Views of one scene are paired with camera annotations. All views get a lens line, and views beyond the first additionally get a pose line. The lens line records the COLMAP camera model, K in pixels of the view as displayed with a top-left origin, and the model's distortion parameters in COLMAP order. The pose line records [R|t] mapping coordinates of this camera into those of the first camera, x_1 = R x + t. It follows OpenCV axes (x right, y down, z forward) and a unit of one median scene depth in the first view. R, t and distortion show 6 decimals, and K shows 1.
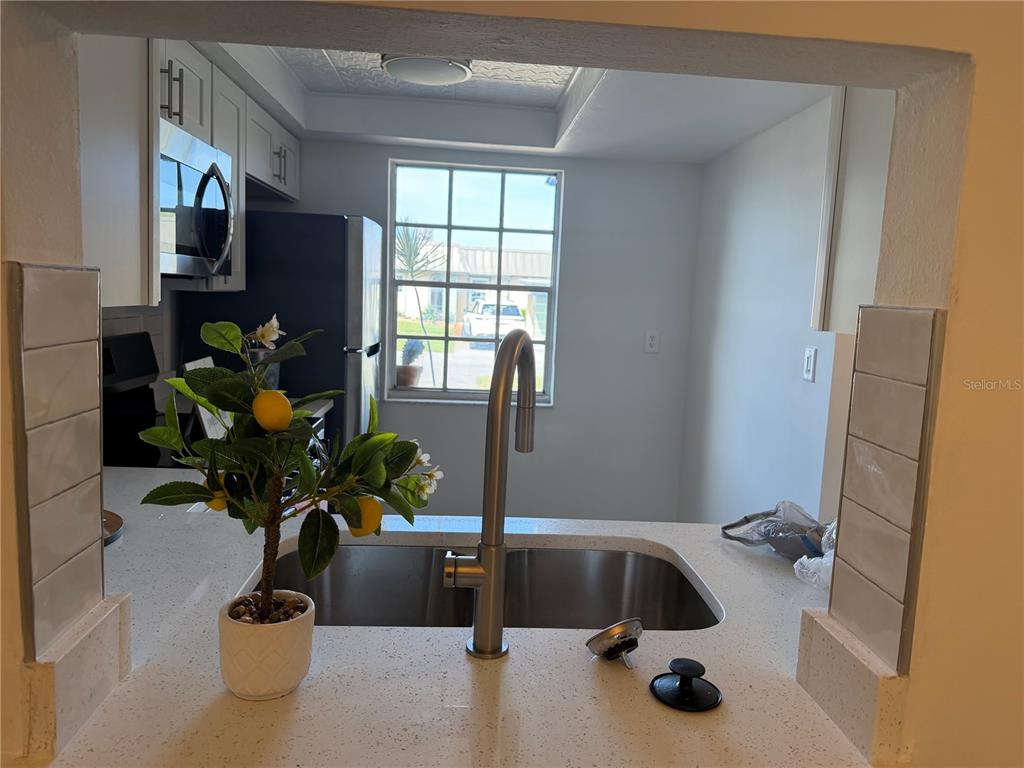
lens RADIAL K [[708.6, 0, 511.7], [0, 708.6, 390.0], [0, 0, 1]] dist [0.076194, -0.133032]
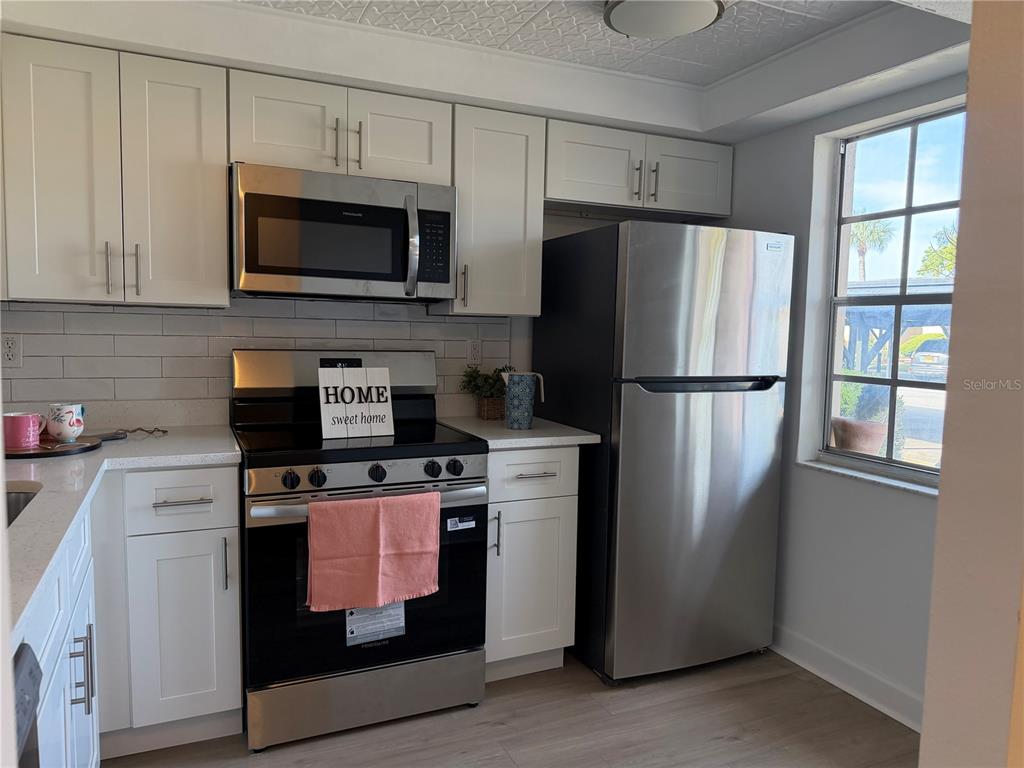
lens RADIAL K [[708.6, 0, 511.7], [0, 708.6, 390.0], [0, 0, 1]] dist [0.076194, -0.133032]
pose [[0.362942, 0.038553, -0.931014, 0.411922], [-0.130001, 0.991467, -0.009623, -0.014693], [0.922699, 0.124525, 0.364857, 0.465806]]
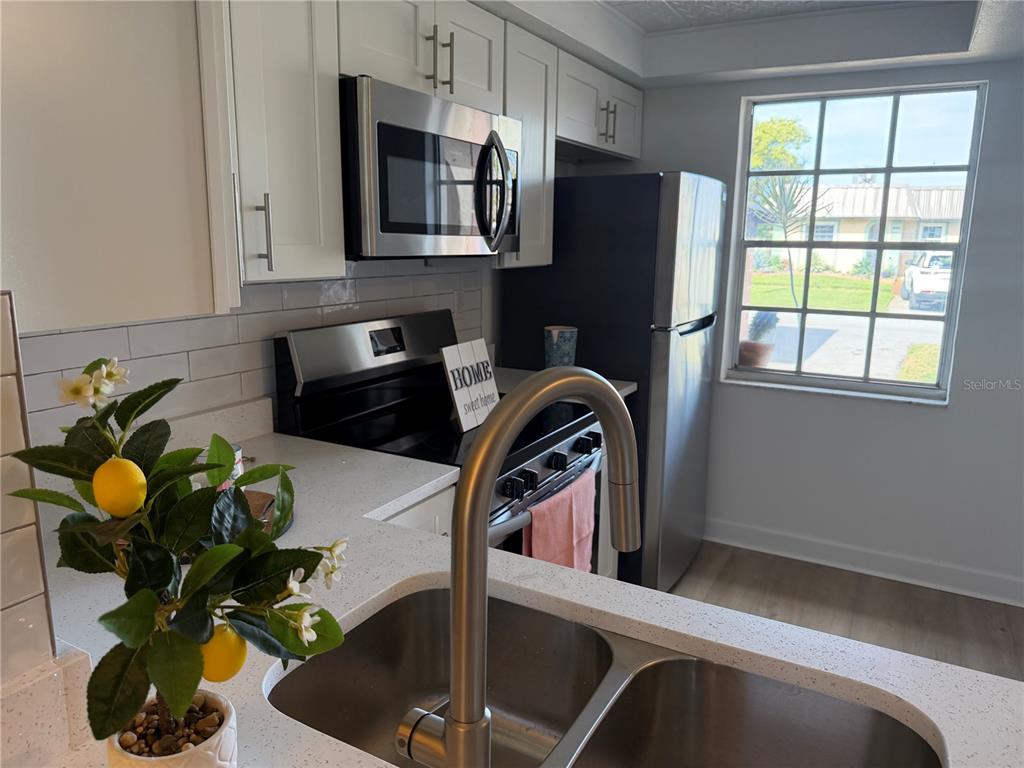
lens RADIAL K [[725.6, 0, 512.0], [0, 725.6, 384.0], [0, 0, 1]] dist [0.067956, -0.081052]
pose [[0.848013, 0.070315, -0.525290, 0.076052], [-0.044861, 0.997126, 0.061053, -0.026610], [0.528073, -0.028209, 0.848730, 0.110209]]
